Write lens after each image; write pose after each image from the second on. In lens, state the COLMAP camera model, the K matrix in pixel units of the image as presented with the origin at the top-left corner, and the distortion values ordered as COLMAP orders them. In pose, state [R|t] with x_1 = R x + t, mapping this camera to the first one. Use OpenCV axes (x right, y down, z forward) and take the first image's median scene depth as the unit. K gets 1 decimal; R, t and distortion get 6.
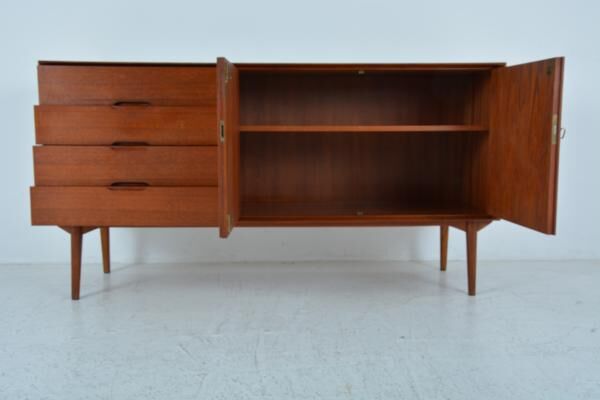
lens RADIAL K [[704.4, 0, 300.0], [0, 704.4, 200.0], [0, 0, 1]] dist [0.086403, 0.004844]
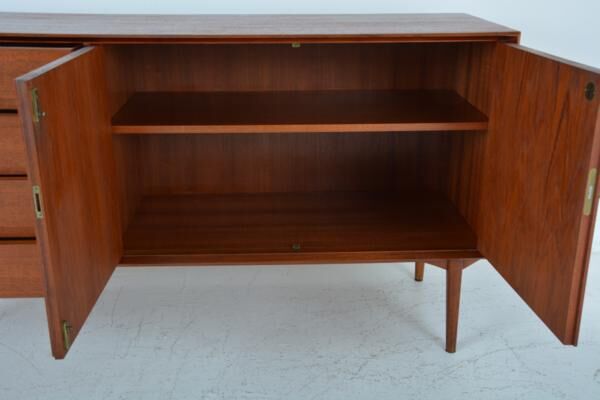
lens RADIAL K [[713.1, 0, 300.0], [0, 713.1, 200.0], [0, 0, 1]] dist [0.002169, 0.007441]
pose [[0.999995, 0.001450, 0.002713, 0.087532], [-0.002033, 0.973427, 0.228990, -0.189510], [-0.002308, -0.228995, 0.973425, 0.329514]]
